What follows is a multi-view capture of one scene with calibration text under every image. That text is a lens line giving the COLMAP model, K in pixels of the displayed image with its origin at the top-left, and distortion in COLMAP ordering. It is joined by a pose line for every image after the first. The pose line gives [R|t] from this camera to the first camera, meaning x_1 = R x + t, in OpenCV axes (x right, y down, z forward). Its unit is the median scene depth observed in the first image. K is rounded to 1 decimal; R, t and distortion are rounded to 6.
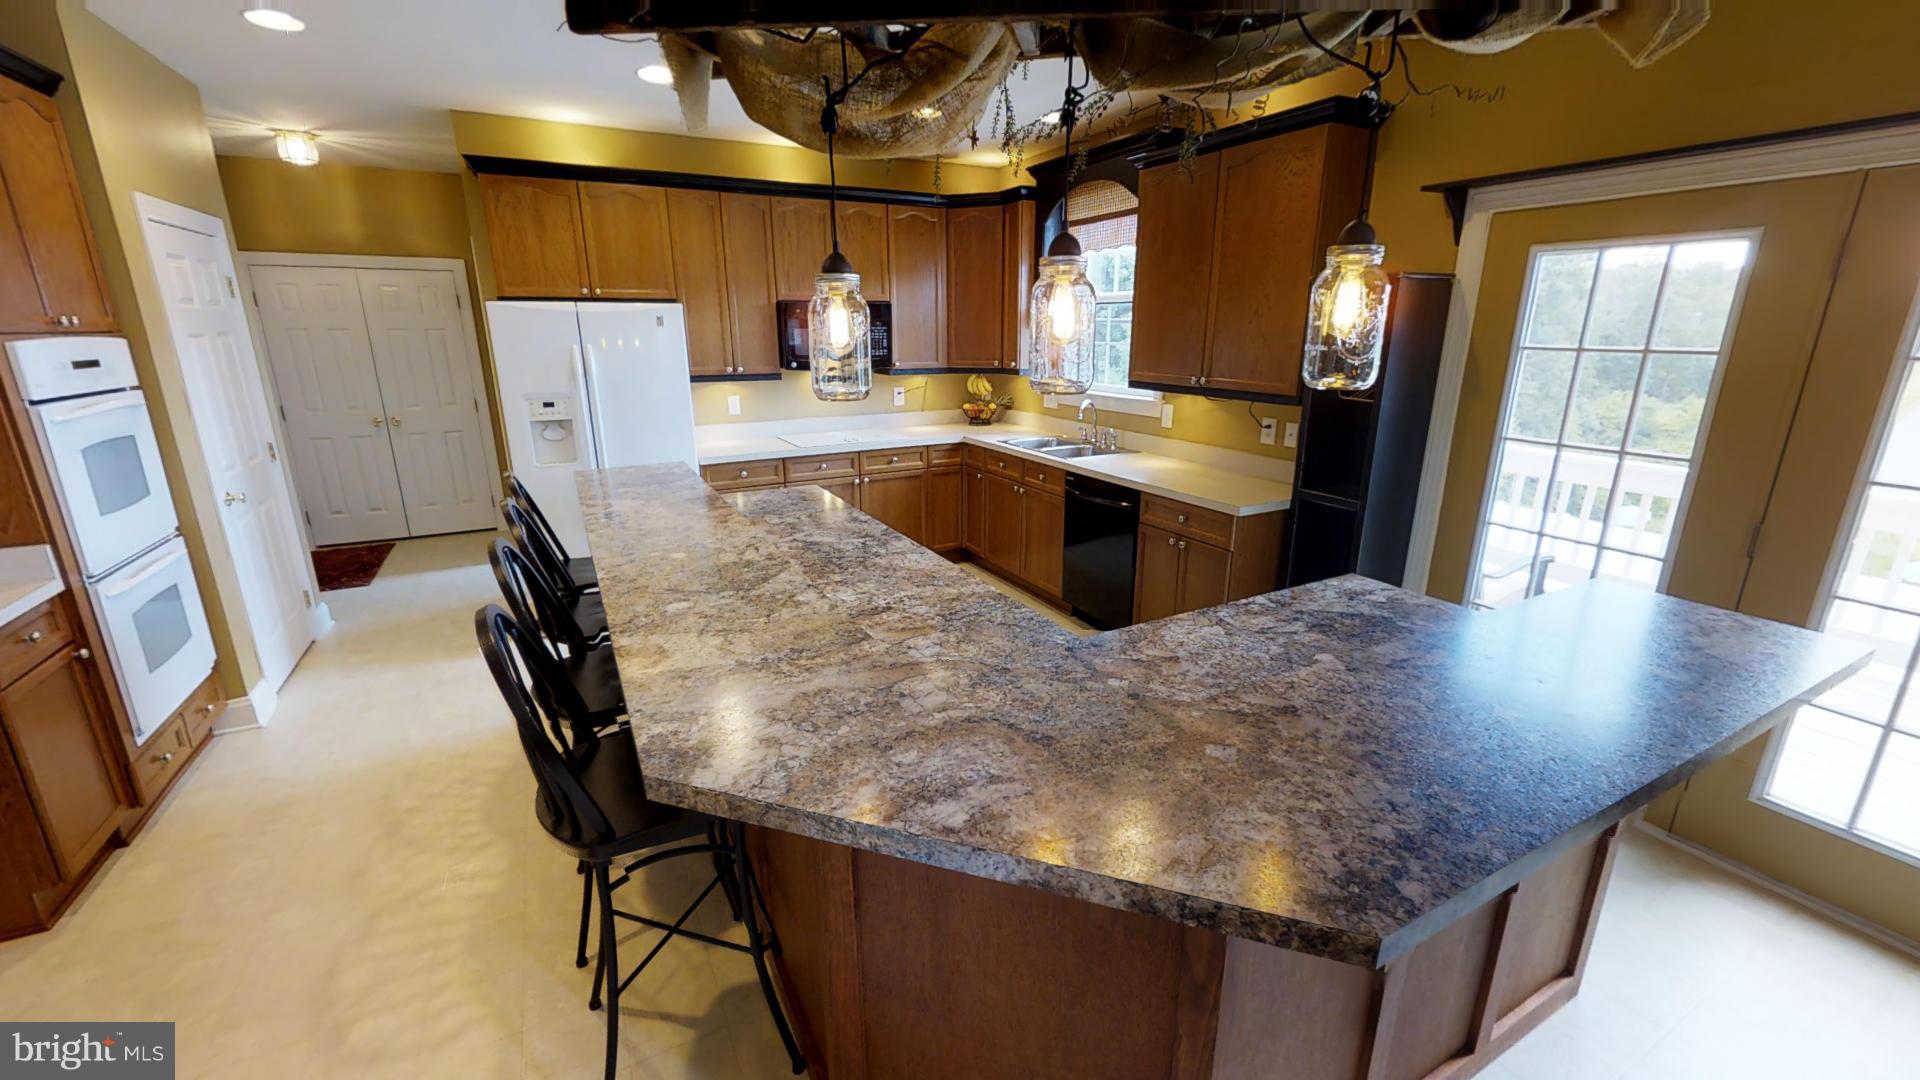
lens RADIAL K [[756.0, 0, 965.8], [0, 756.0, 539.5], [0, 0, 1]] dist [0.000171, -0.000121]
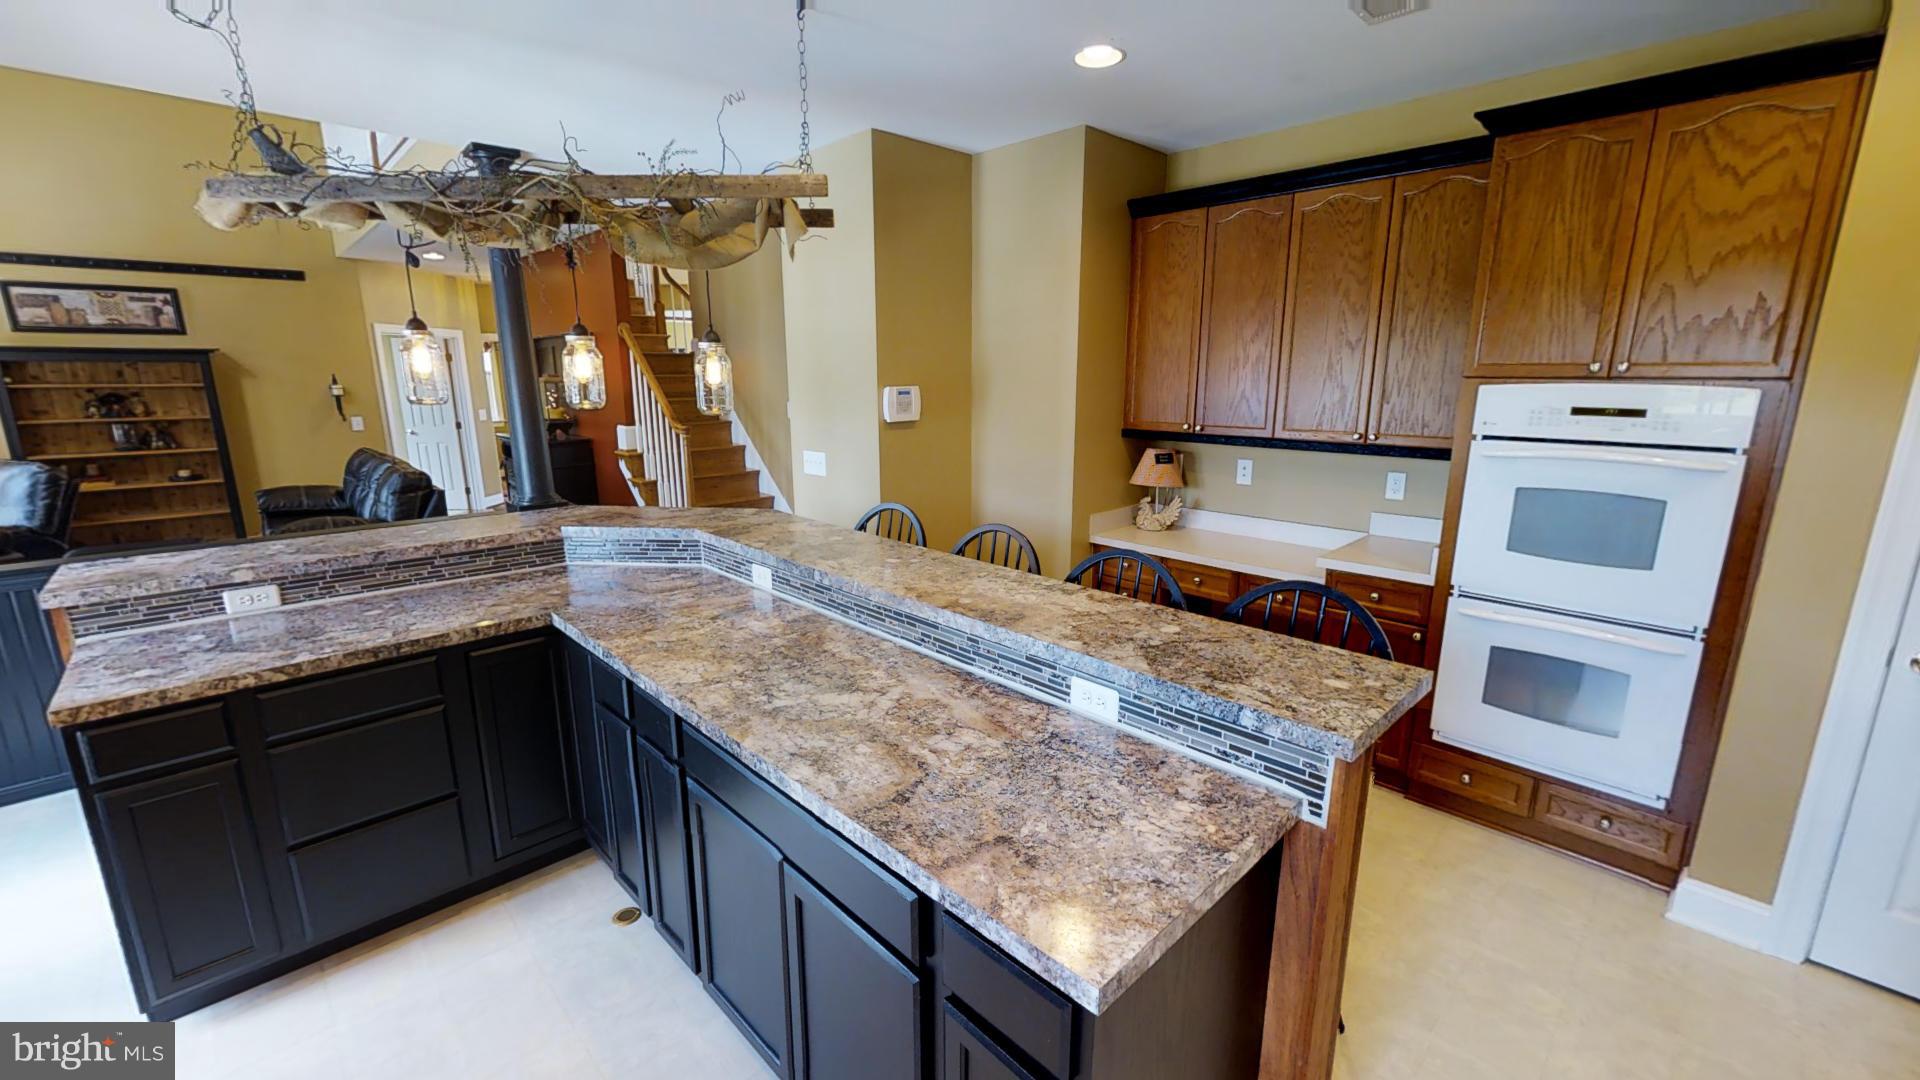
lens RADIAL K [[756.0, 0, 963.2], [0, 756.0, 538.8], [0, 0, 1]] dist [0.000171, -0.000121]
pose [[-0.962031, 0.060465, -0.266159, -0.137482], [-0.073877, 0.881066, 0.467187, -0.466300], [0.262753, 0.469112, -0.843146, 1.633488]]
